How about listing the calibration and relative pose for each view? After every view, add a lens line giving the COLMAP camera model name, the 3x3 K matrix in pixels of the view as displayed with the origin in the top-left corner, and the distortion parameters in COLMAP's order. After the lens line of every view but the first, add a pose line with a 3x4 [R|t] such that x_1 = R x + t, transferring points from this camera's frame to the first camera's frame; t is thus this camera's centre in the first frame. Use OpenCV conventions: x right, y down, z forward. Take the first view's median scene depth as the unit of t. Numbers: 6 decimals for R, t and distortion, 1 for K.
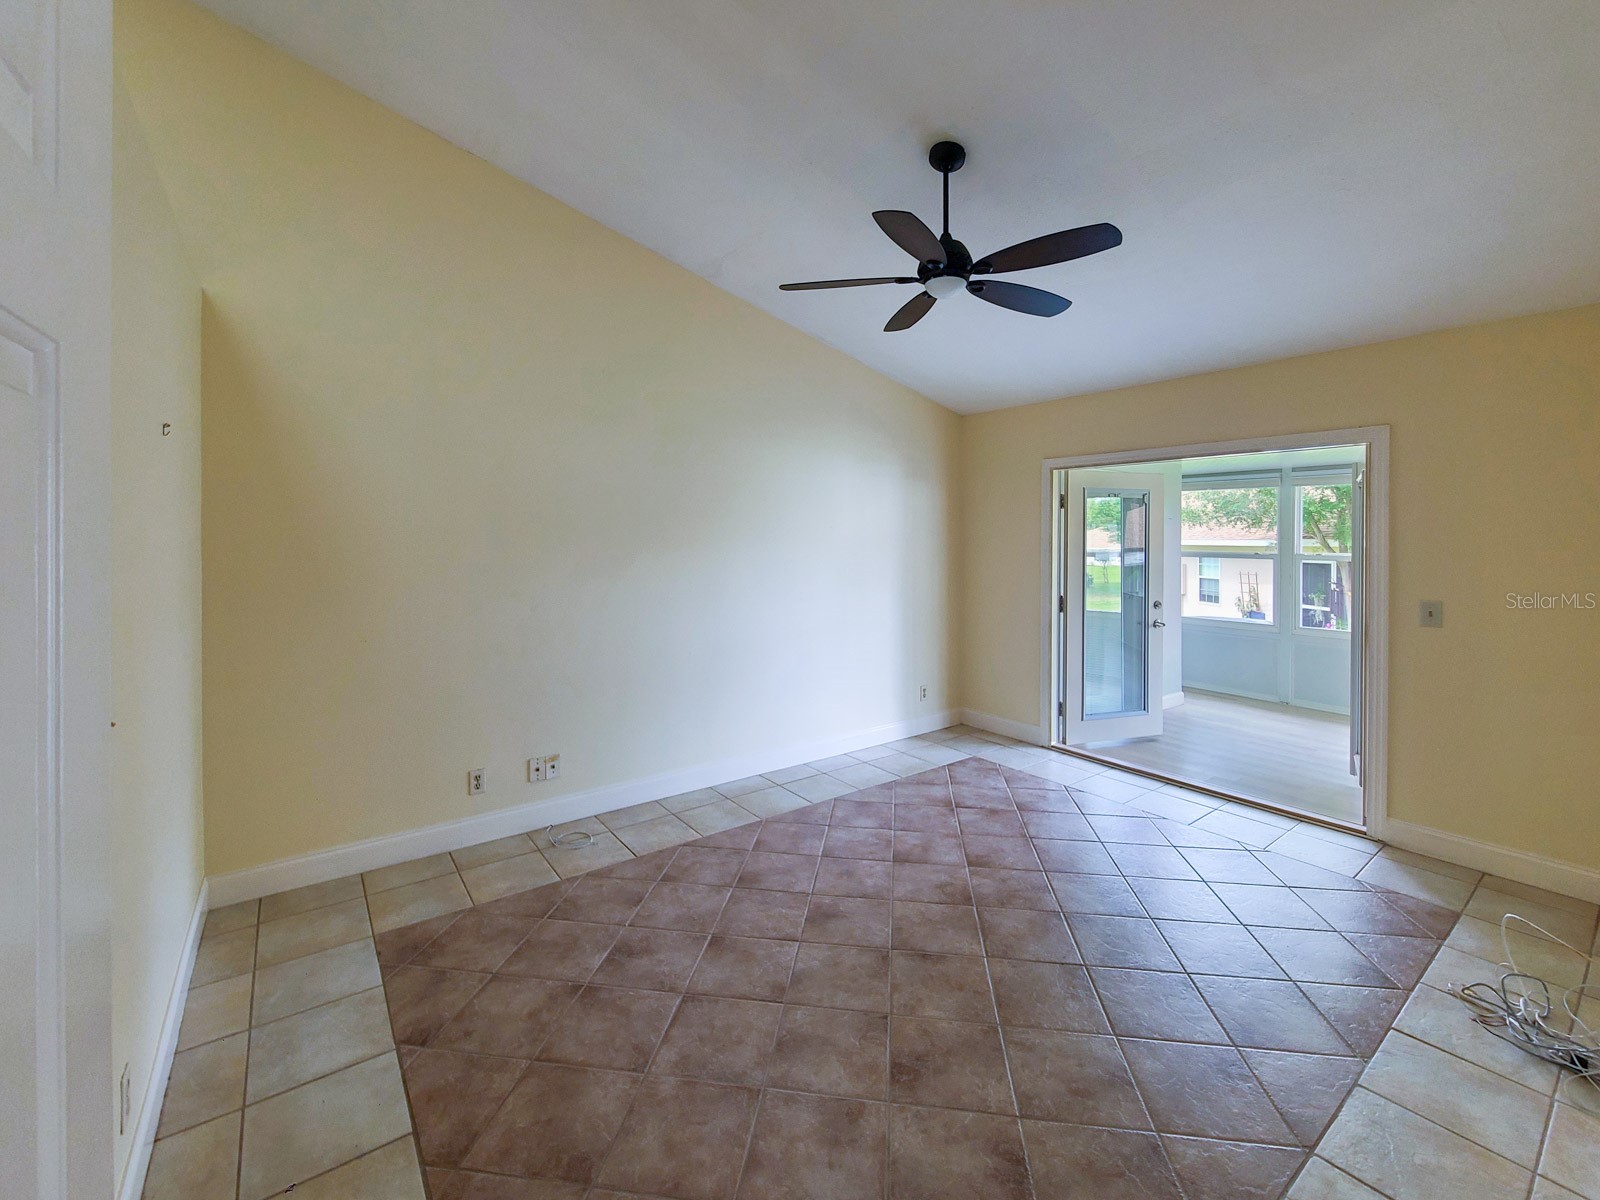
lens RADIAL K [[674.6, 0, 807.4], [0, 674.6, 600.9], [0, 0, 1]] dist [-0.000883, -0.001065]
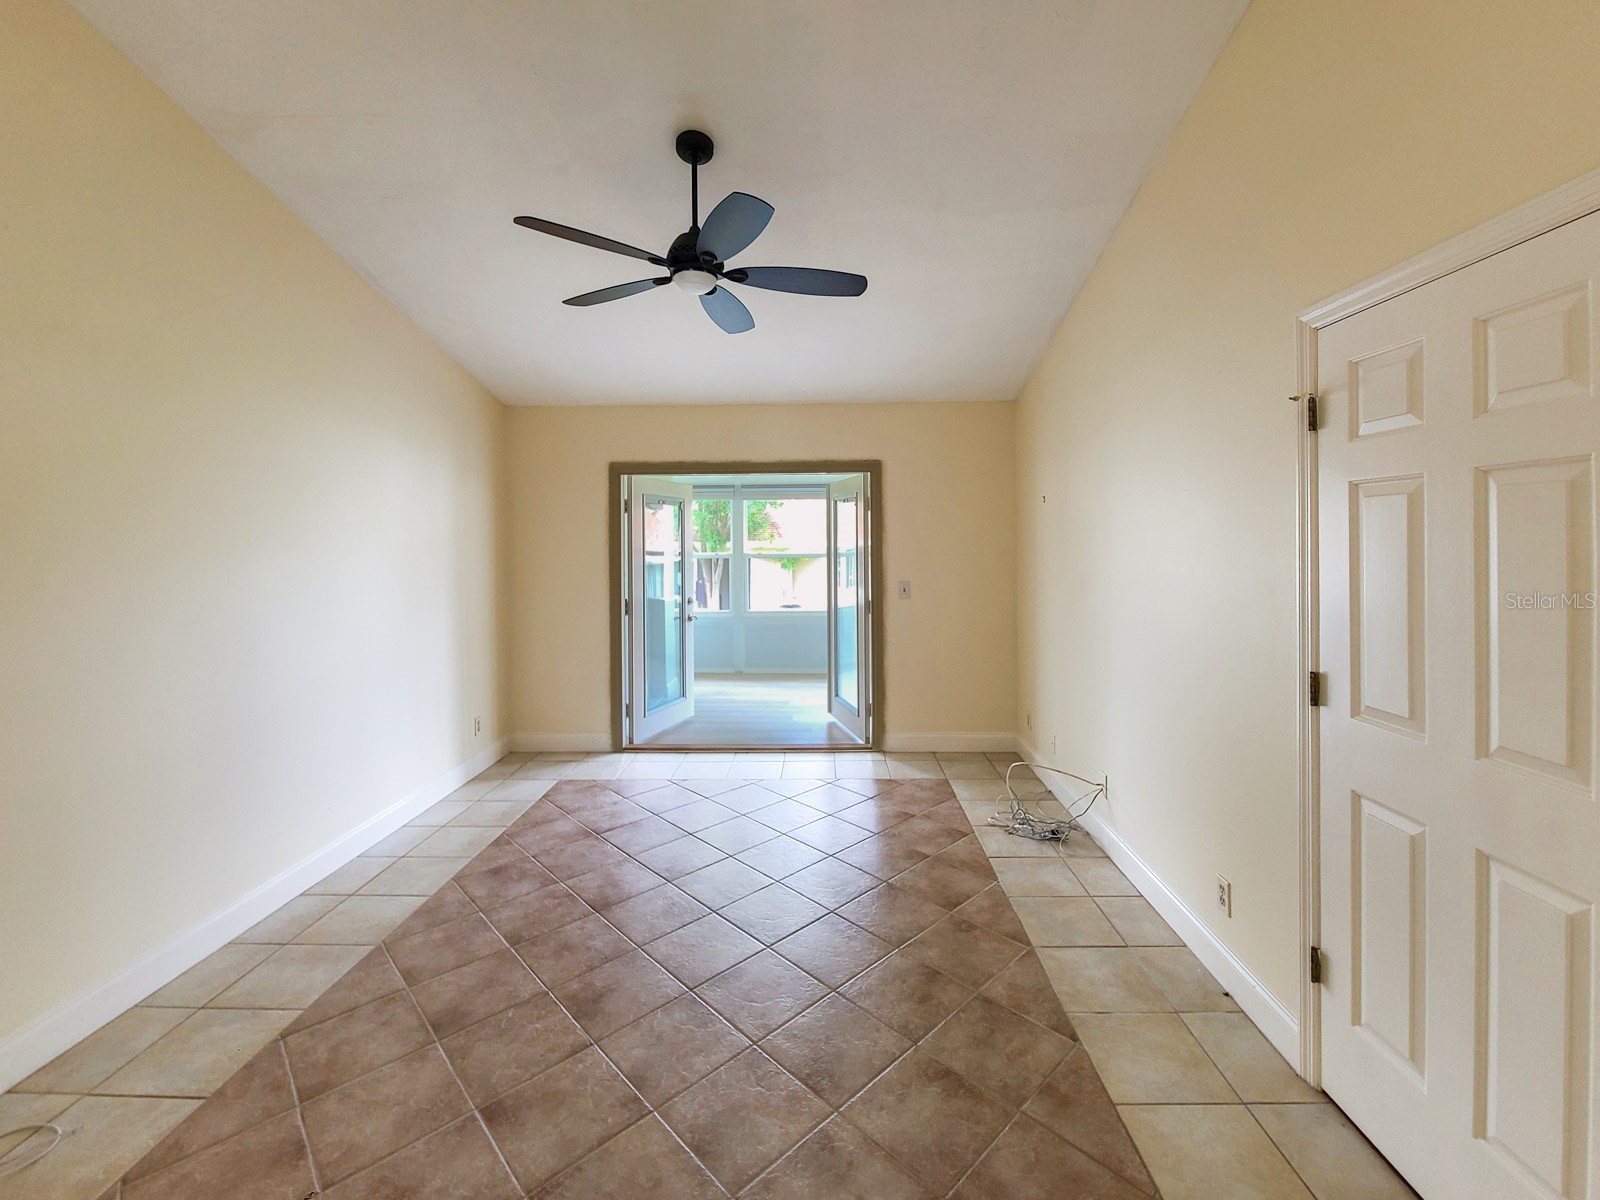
lens RADIAL K [[674.6, 0, 816.3], [0, 674.6, 598.3], [0, 0, 1]] dist [-0.000883, -0.001065]
pose [[0.616343, -0.074496, 0.783947, -0.359220], [0.082678, 0.996135, 0.029658, -0.022678], [-0.783126, 0.046536, 0.620120, 0.217219]]
